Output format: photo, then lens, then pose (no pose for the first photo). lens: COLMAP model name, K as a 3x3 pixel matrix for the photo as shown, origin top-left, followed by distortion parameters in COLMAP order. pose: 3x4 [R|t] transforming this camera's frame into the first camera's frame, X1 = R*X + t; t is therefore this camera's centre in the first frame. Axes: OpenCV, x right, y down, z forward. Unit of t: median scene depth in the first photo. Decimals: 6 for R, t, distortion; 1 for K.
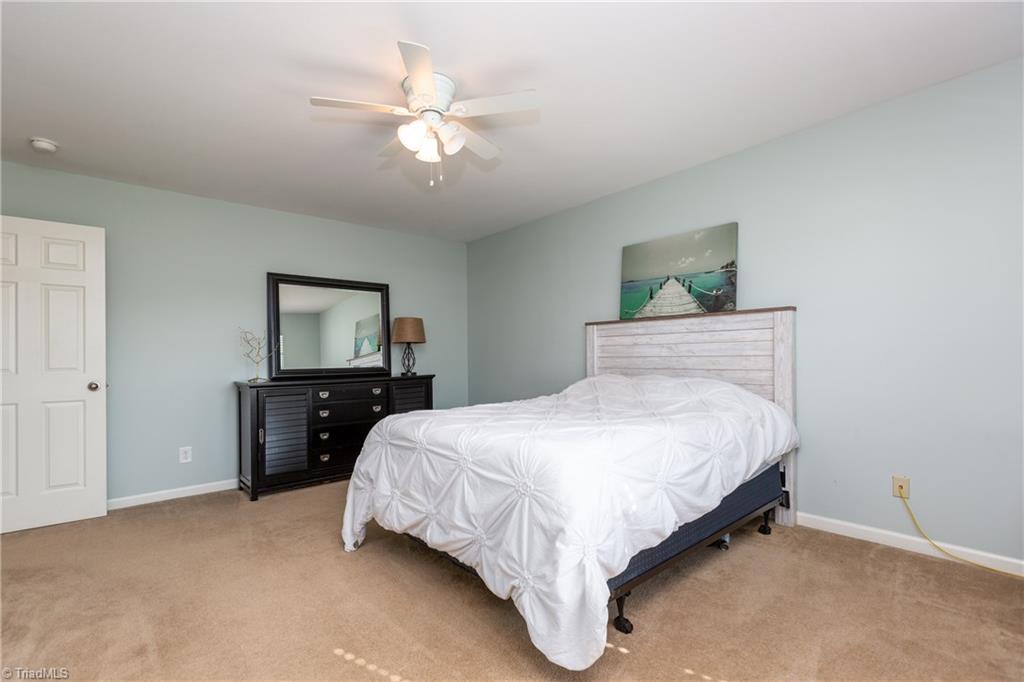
lens RADIAL K [[455.7, 0, 501.7], [0, 455.7, 357.5], [0, 0, 1]] dist [0.002820, -0.001621]
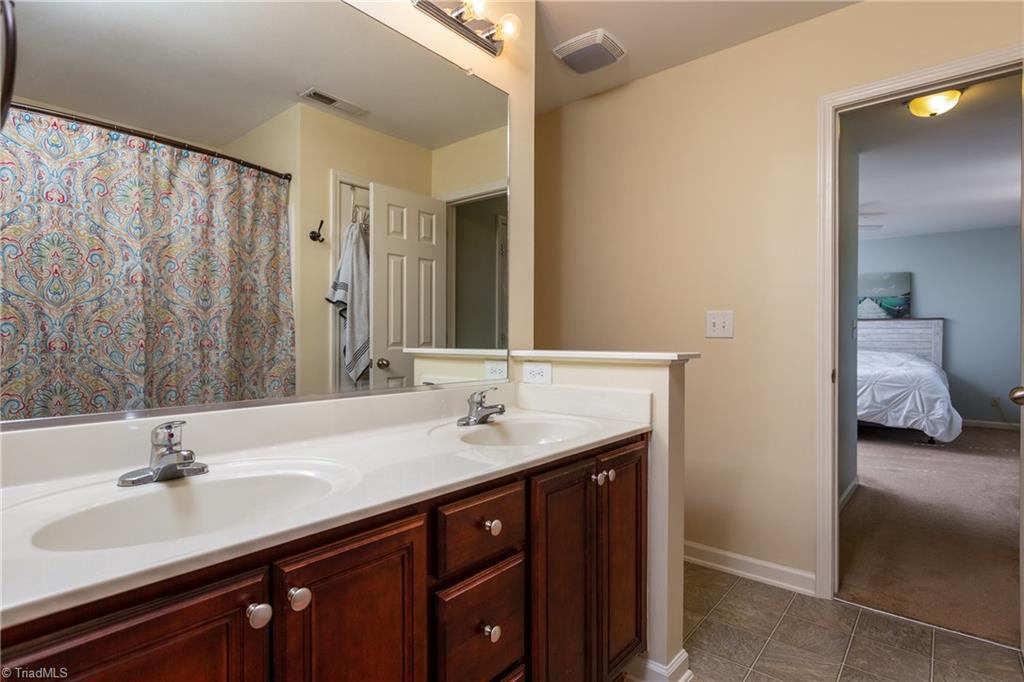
lens RADIAL K [[507.4, 0, 503.9], [0, 507.4, 341.9], [0, 0, 1]] dist [-0.001991, -0.000710]
pose [[0.985799, 0.016384, 0.167131, -1.414832], [-0.017488, 0.999834, 0.005136, 0.016323], [-0.167019, -0.007986, 0.985921, -0.764461]]
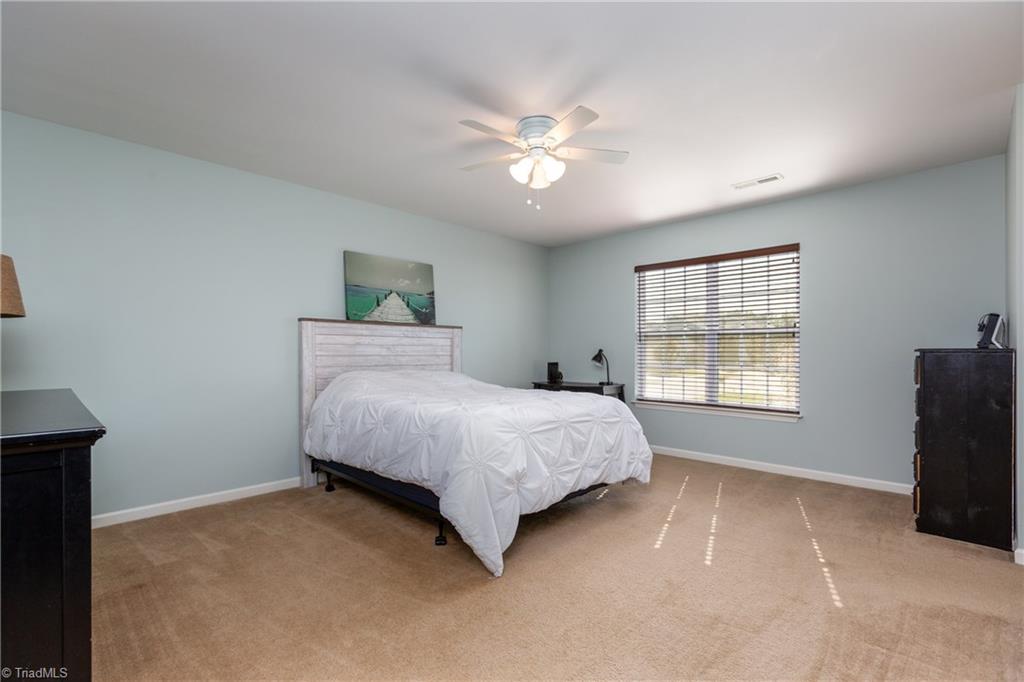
lens RADIAL K [[455.7, 0, 529.5], [0, 455.7, 346.0], [0, 0, 1]] dist [0.002820, -0.001621]
pose [[-0.098304, 0.027620, 0.994773, -0.908850], [0.004160, 0.999617, -0.027343, 0.007716], [-0.995148, 0.001450, -0.098381, 0.766262]]
